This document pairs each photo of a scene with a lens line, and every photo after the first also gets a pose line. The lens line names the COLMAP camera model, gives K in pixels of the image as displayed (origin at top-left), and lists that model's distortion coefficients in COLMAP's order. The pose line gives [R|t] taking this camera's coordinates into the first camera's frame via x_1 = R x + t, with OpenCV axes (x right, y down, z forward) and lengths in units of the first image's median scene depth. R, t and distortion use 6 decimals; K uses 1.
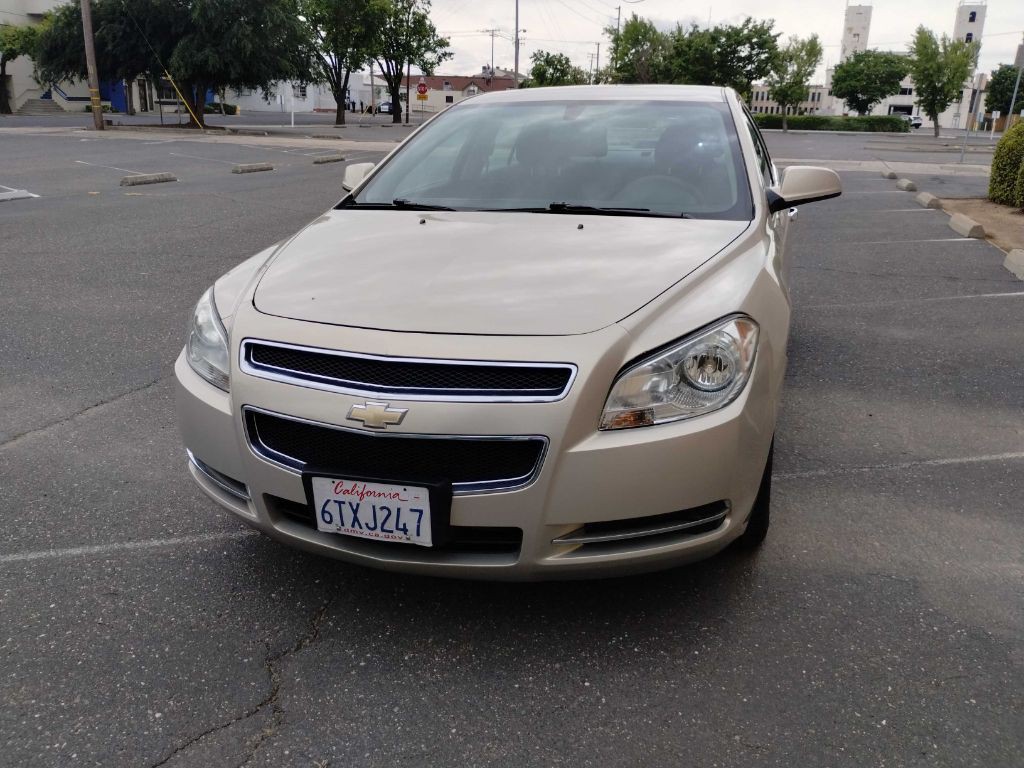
lens RADIAL K [[848.4, 0, 512.0], [0, 848.4, 384.0], [0, 0, 1]] dist [0.081217, -0.123065]
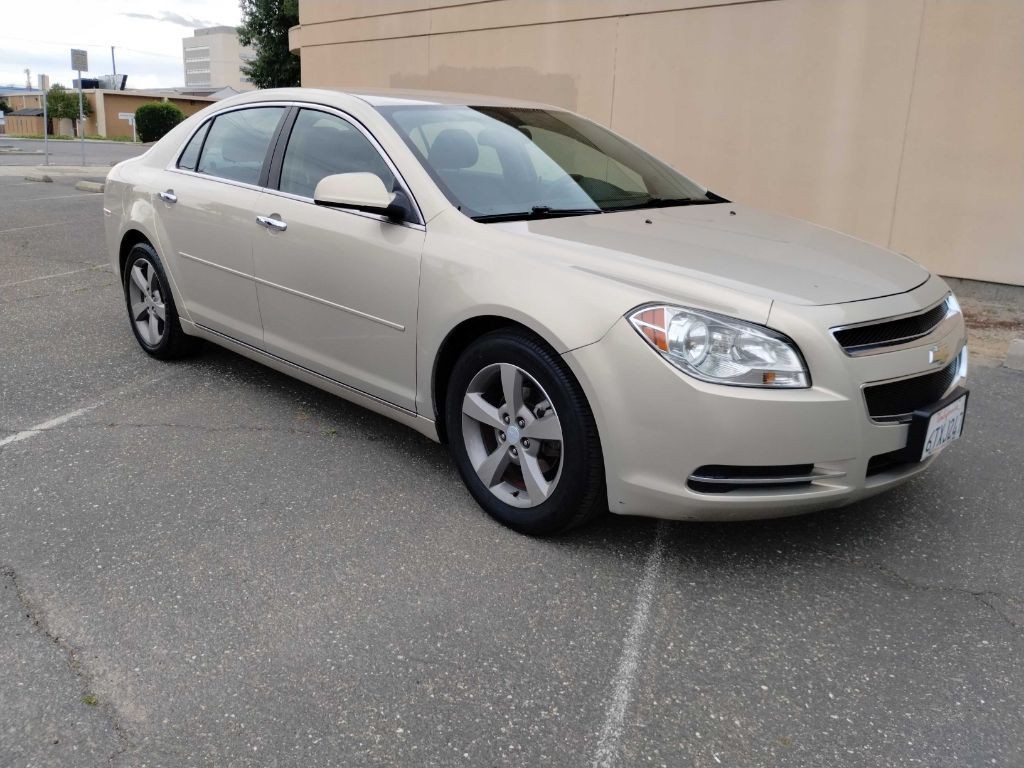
lens RADIAL K [[863.4, 0, 513.3], [0, 863.4, 360.1], [0, 0, 1]] dist [0.061983, -0.093847]
pose [[0.473886, -0.220293, 0.852586, -0.110796], [0.245563, 0.962854, 0.112295, -0.018164], [-0.845654, 0.156148, 0.510379, 0.059905]]
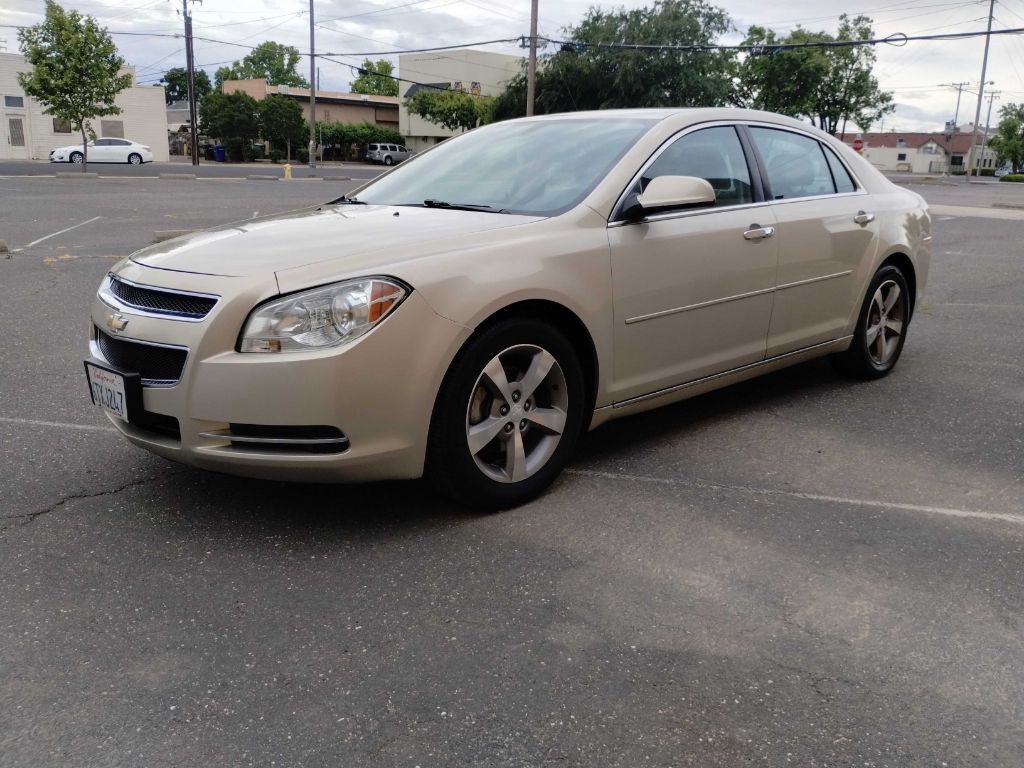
lens RADIAL K [[855.9, 0, 521.1], [0, 855.9, 363.7], [0, 0, 1]] dist [0.071314, -0.104274]
pose [[0.883665, 0.111058, -0.454755, 0.073230], [-0.150382, 0.987306, -0.051101, 0.005182], [0.443307, 0.113543, 0.889149, 0.003445]]
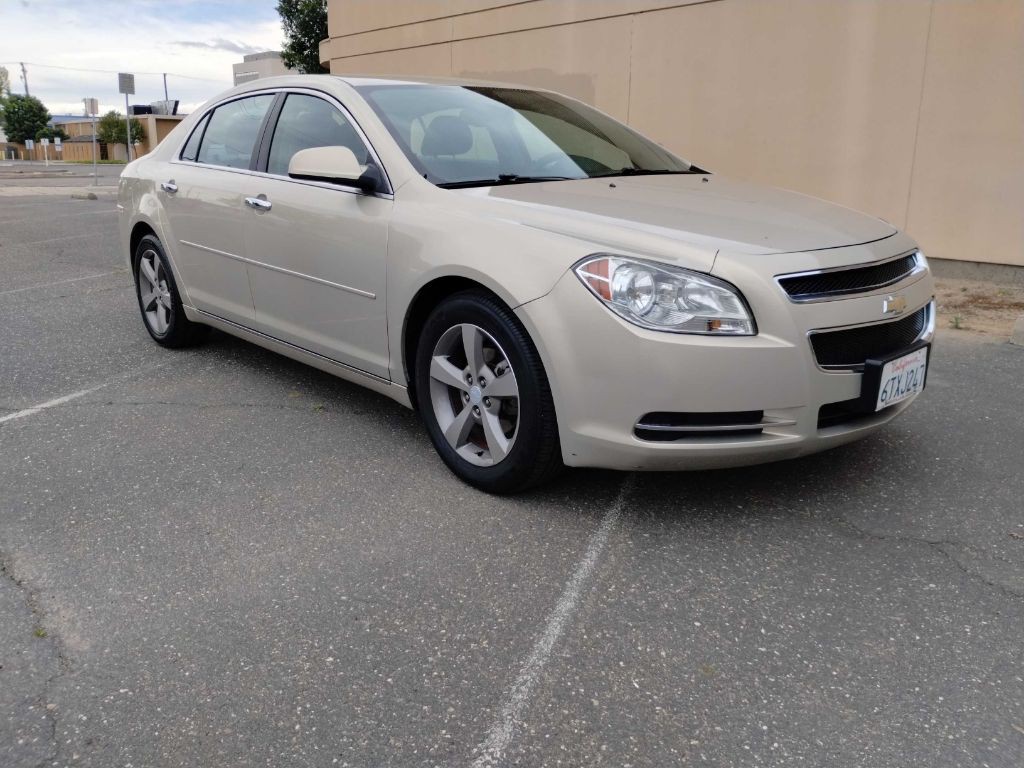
lens RADIAL K [[863.3, 0, 520.8], [0, 863.3, 364.0], [0, 0, 1]] dist [0.060941, -0.091686]
pose [[0.510301, -0.215784, 0.832484, -0.108499], [0.262532, 0.960889, 0.088140, -0.009811], [-0.818945, 0.173576, 0.546993, 0.051985]]
